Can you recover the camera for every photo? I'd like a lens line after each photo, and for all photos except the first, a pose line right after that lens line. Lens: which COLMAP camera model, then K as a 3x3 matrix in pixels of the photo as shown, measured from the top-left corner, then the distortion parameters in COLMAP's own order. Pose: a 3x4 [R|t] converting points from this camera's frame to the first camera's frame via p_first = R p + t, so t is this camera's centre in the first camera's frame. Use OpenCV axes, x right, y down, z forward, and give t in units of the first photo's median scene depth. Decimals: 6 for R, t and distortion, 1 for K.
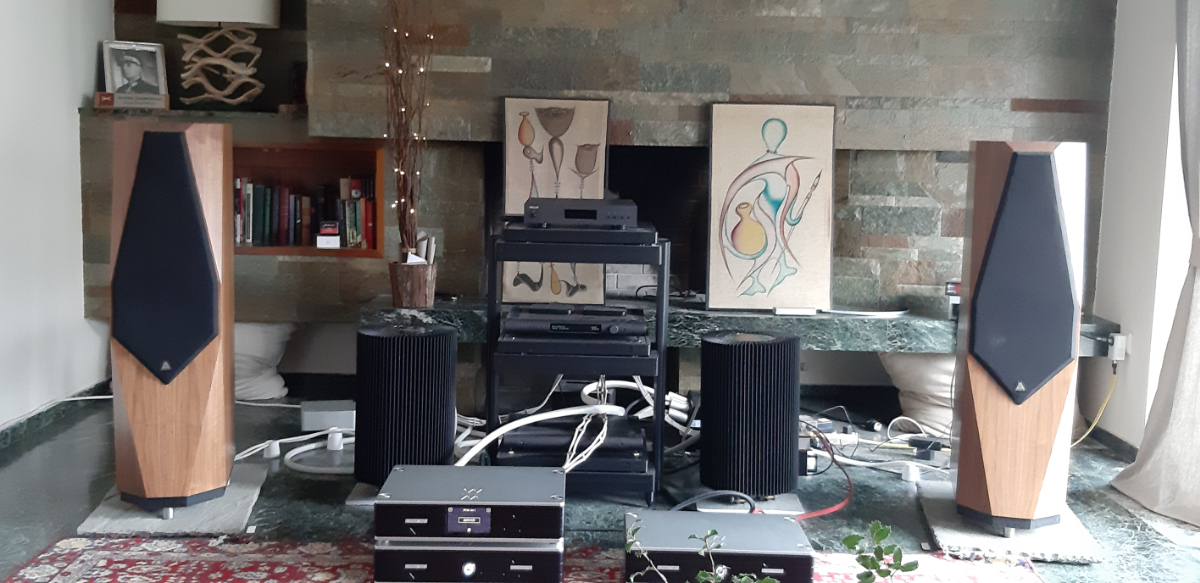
lens RADIAL K [[1233.7, 0, 612.6], [0, 1233.7, 293.5], [0, 0, 1]] dist [0.196843, -0.638778]
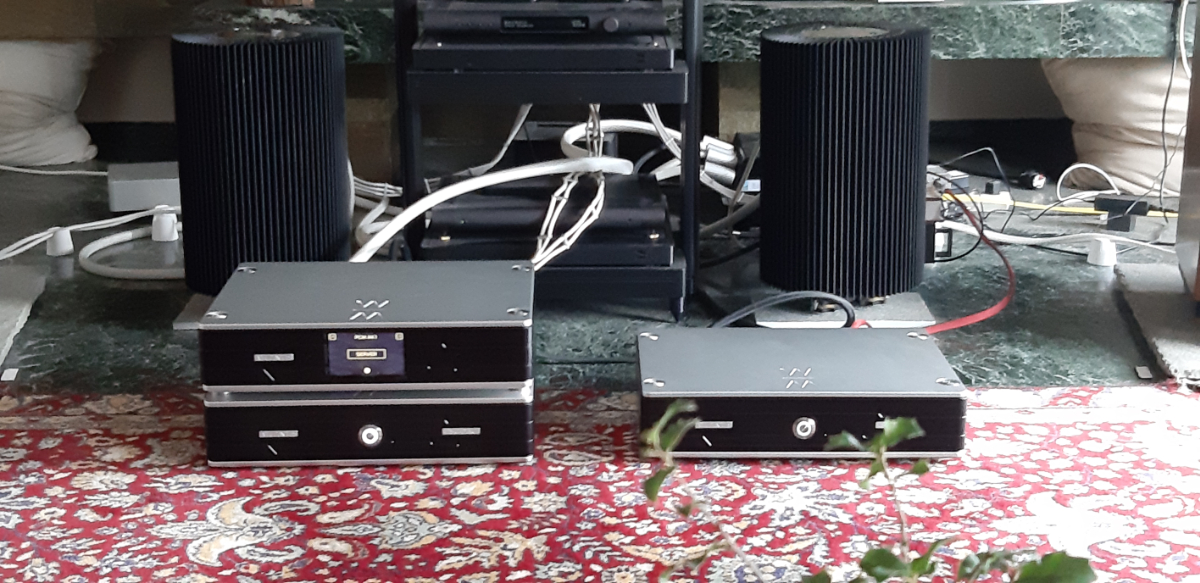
lens RADIAL K [[1233.7, 0, 612.6], [0, 1233.7, 293.5], [0, 0, 1]] dist [0.196843, -0.638778]
pose [[0.999589, -0.026594, -0.010707, 0.004812], [0.027979, 0.986383, 0.162067, 0.059394], [0.006252, -0.162300, 0.986722, 0.401944]]
